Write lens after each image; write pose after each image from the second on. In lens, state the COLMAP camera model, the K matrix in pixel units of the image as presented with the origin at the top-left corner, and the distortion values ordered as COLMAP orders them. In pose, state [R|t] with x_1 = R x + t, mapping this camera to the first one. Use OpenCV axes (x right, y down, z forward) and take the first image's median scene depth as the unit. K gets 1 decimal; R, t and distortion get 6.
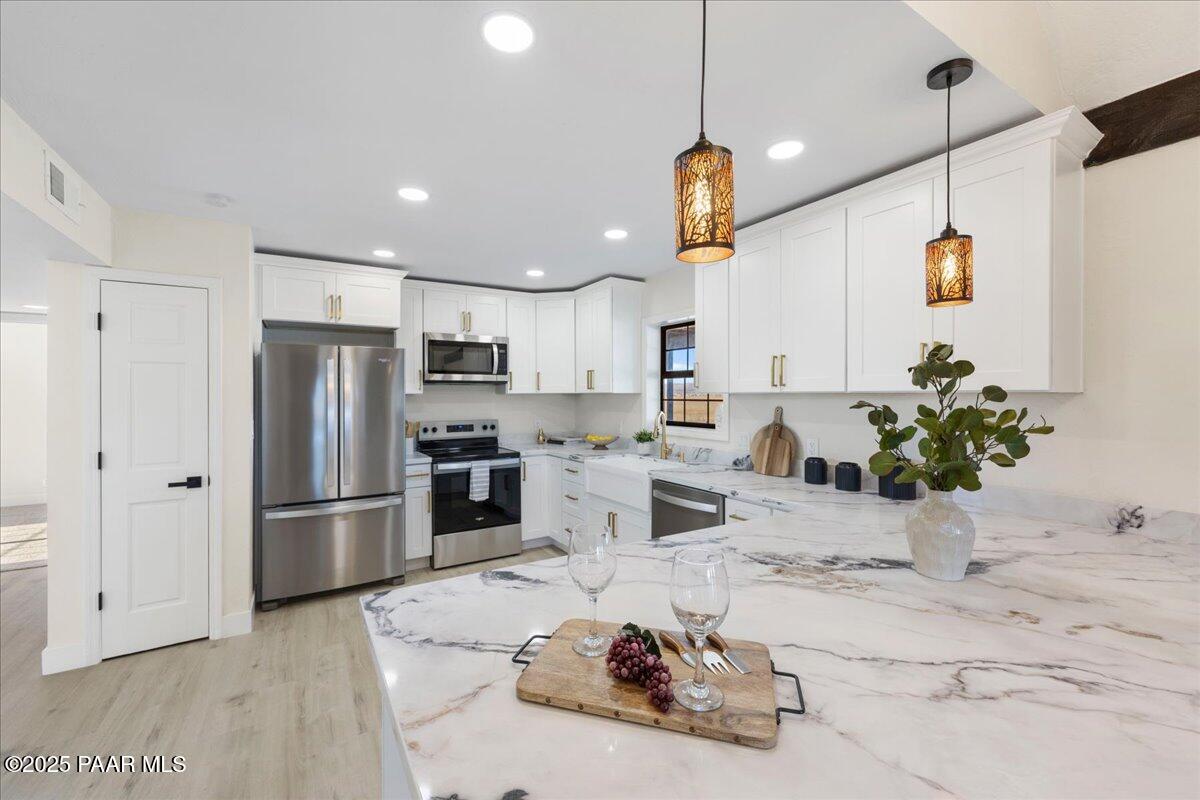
lens RADIAL K [[494.4, 0, 606.6], [0, 494.4, 393.8], [0, 0, 1]] dist [0.021639, -0.001282]
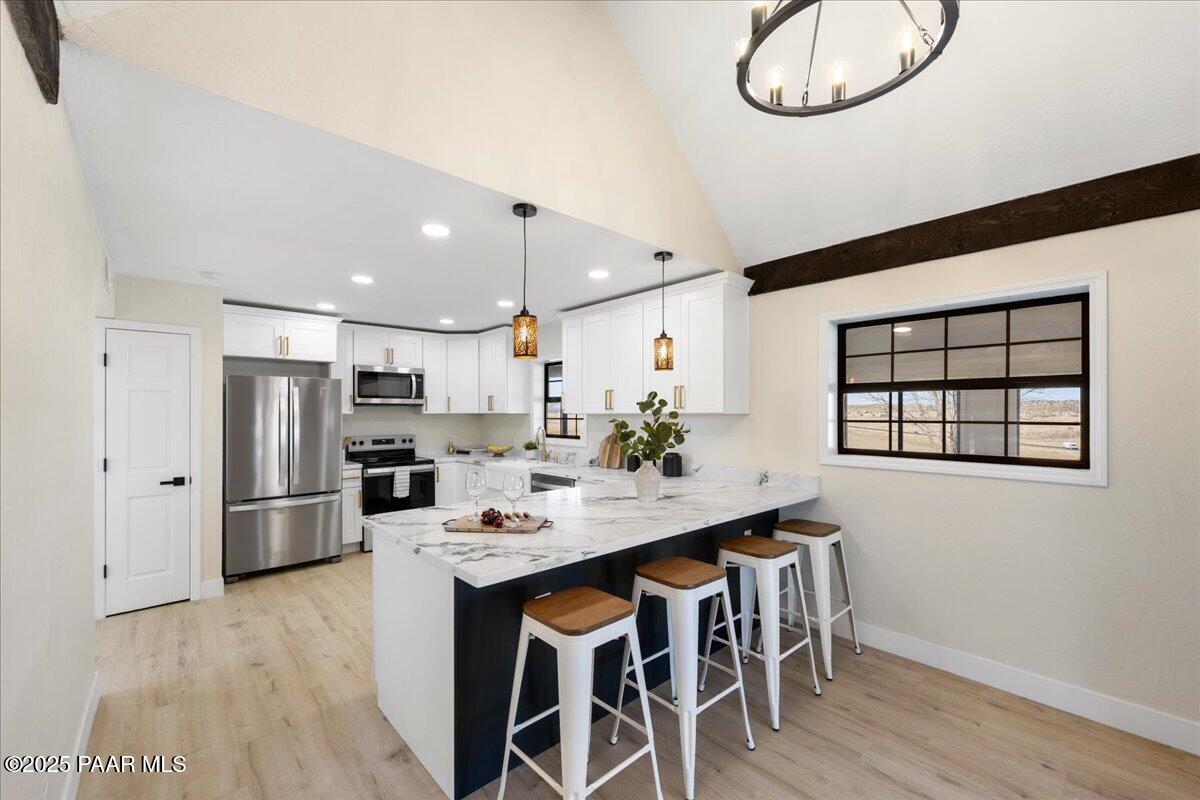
lens RADIAL K [[494.4, 0, 599.1], [0, 494.4, 411.3], [0, 0, 1]] dist [0.021639, -0.001282]
pose [[0.986951, 0.000213, 0.161020, 0.054076], [0.000136, 0.999998, -0.002156, -0.005242], [-0.161020, 0.002150, 0.986949, -0.458482]]
